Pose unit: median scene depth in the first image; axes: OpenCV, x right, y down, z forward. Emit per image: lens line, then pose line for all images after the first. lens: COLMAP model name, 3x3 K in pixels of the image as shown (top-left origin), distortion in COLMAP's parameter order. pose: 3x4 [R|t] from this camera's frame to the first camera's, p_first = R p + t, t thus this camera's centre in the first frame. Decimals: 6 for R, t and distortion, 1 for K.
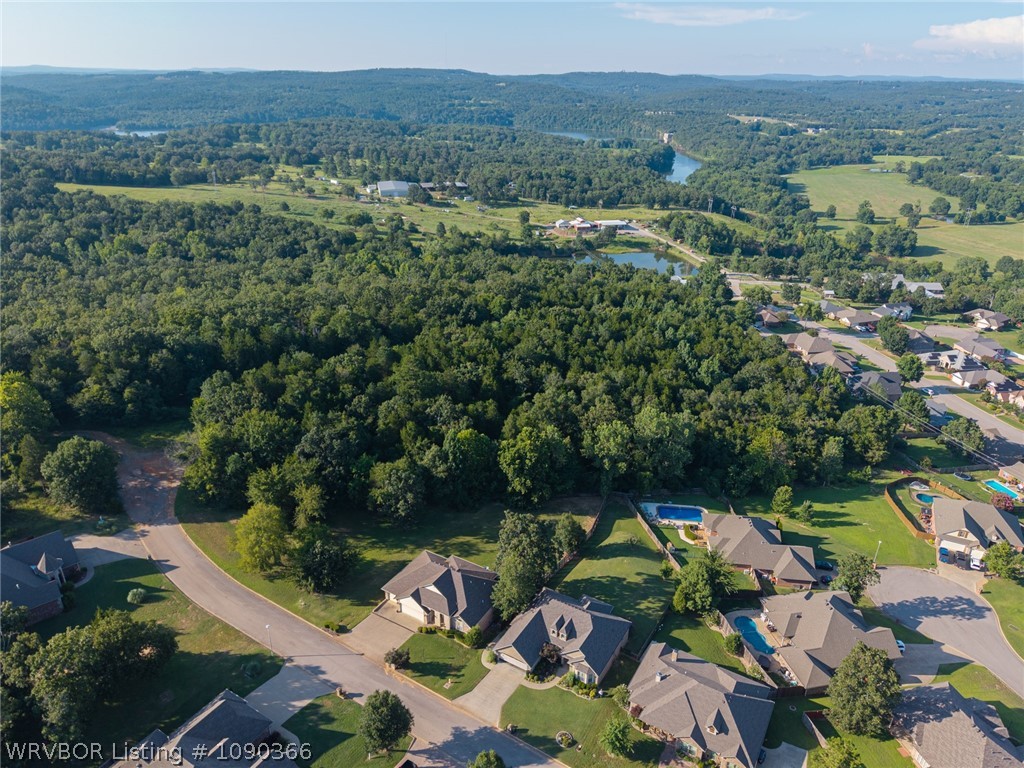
lens RADIAL K [[695.2, 0, 513.1], [0, 695.2, 387.5], [0, 0, 1]] dist [0.027443, -0.023640]
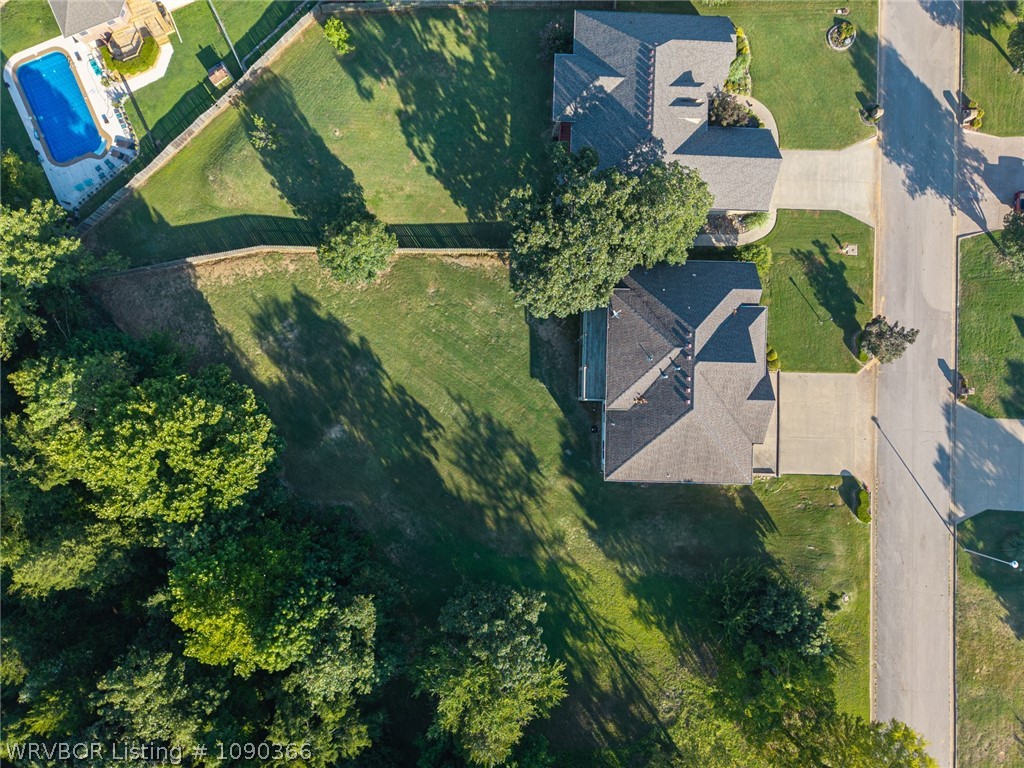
lens RADIAL K [[709.6, 0, 517.0], [0, 709.6, 383.1], [0, 0, 1]] dist [0.046882, -0.053868]
pose [[-0.488648, -0.872223, -0.021238, -0.008011], [0.315549, -0.199370, 0.927729, -0.048802], [-0.813420, 0.446631, 0.372650, 0.209083]]
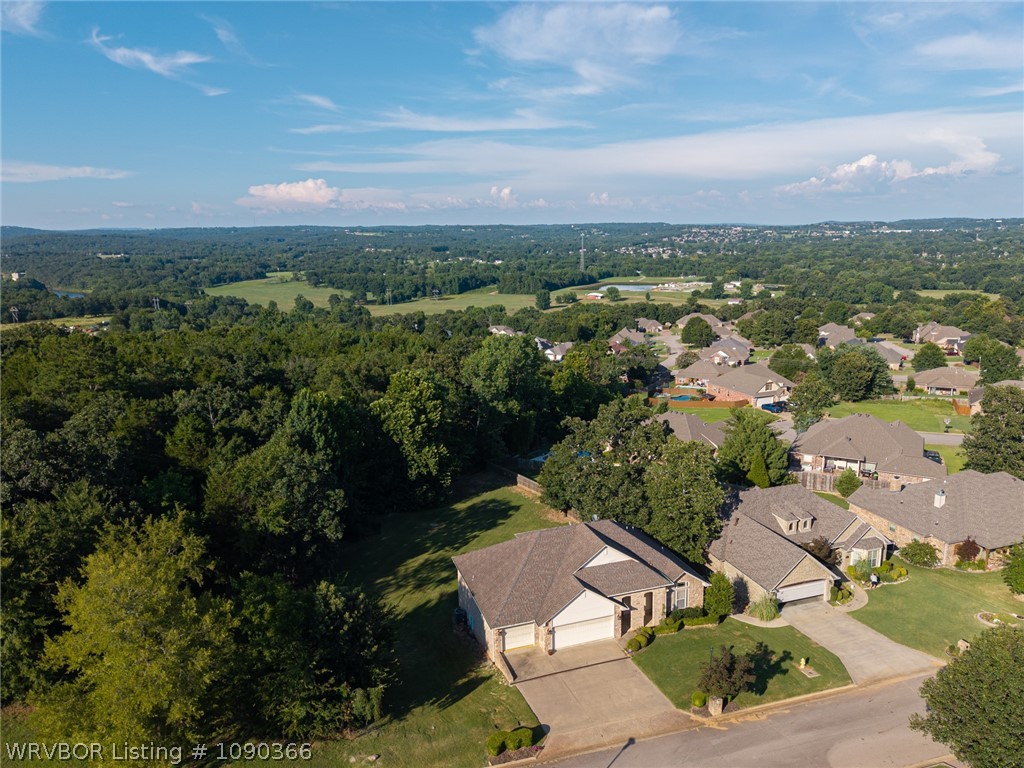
lens RADIAL K [[709.6, 0, 517.0], [0, 709.6, 383.1], [0, 0, 1]] dist [0.046882, -0.053868]
pose [[0.654383, -0.182112, 0.733906, -0.107732], [0.334236, 0.940266, -0.064702, 0.041089], [-0.678284, 0.287638, 0.676162, 0.148403]]
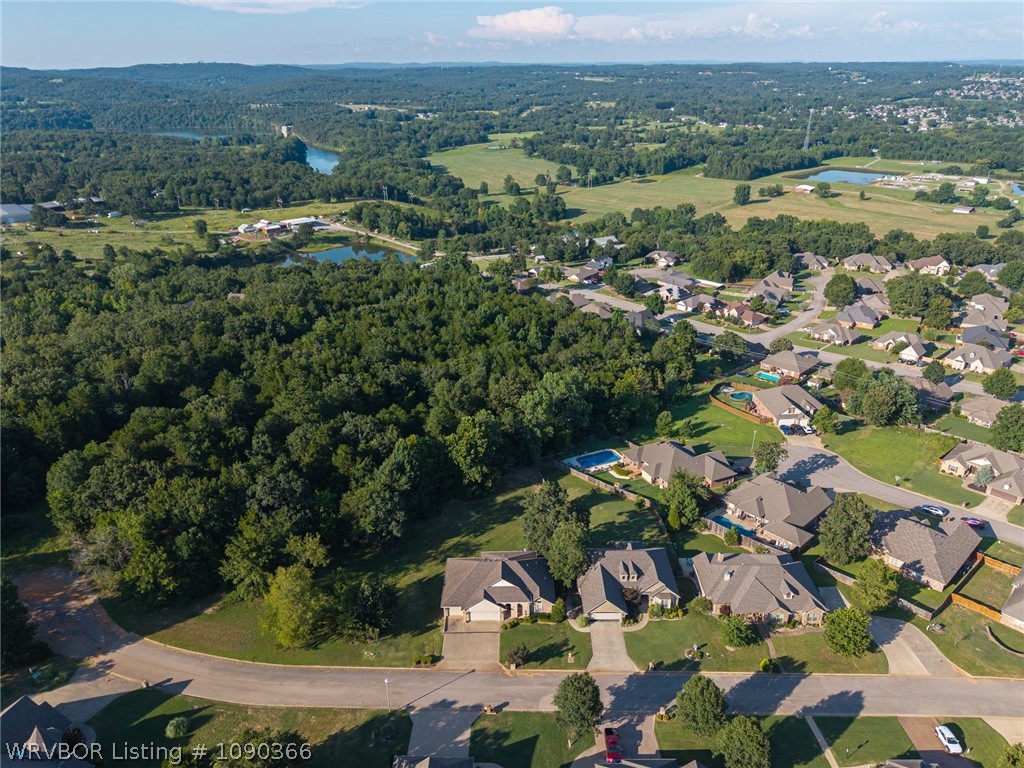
lens RADIAL K [[709.6, 0, 517.0], [0, 709.6, 383.1], [0, 0, 1]] dist [0.046882, -0.053868]
pose [[0.856944, -0.230085, 0.461203, -0.109301], [0.230718, 0.971412, 0.055929, -0.008893], [-0.460887, 0.058480, 0.885530, 0.016693]]
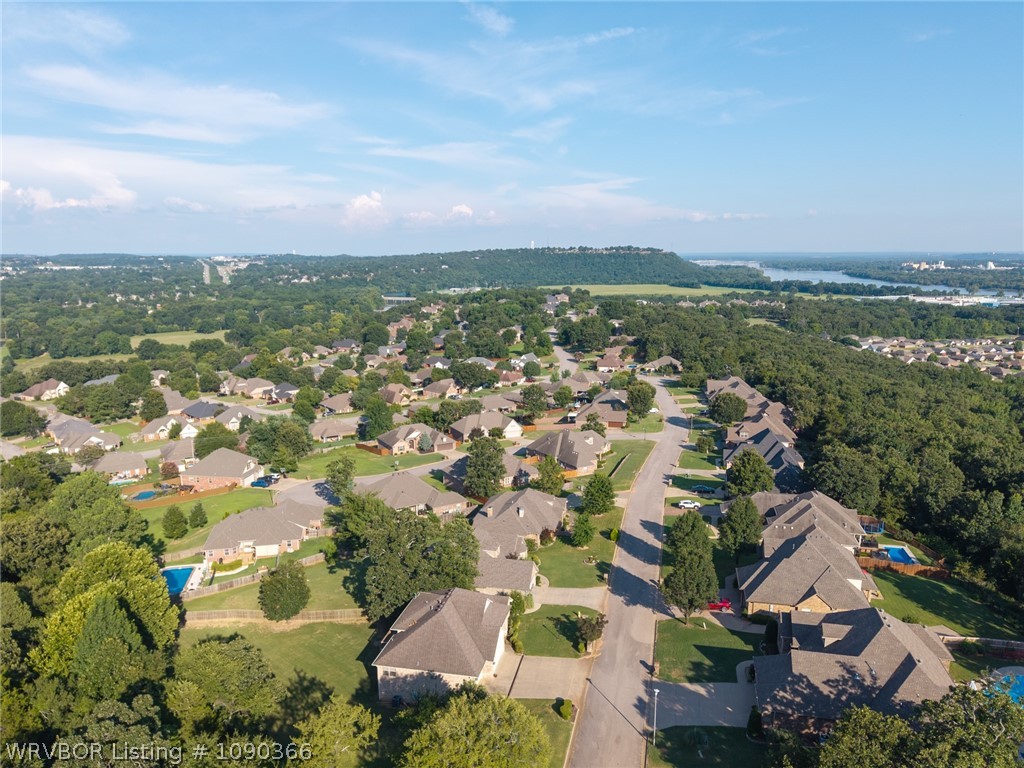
lens RADIAL K [[727.1, 0, 512.0], [0, 727.1, 384.0], [0, 0, 1]] dist [0.057760, 0.000391]
pose [[-0.315205, -0.176473, 0.932472, -0.177498], [0.387002, 0.873249, 0.296084, -0.030709], [-0.866531, 0.454196, -0.206957, 0.226040]]
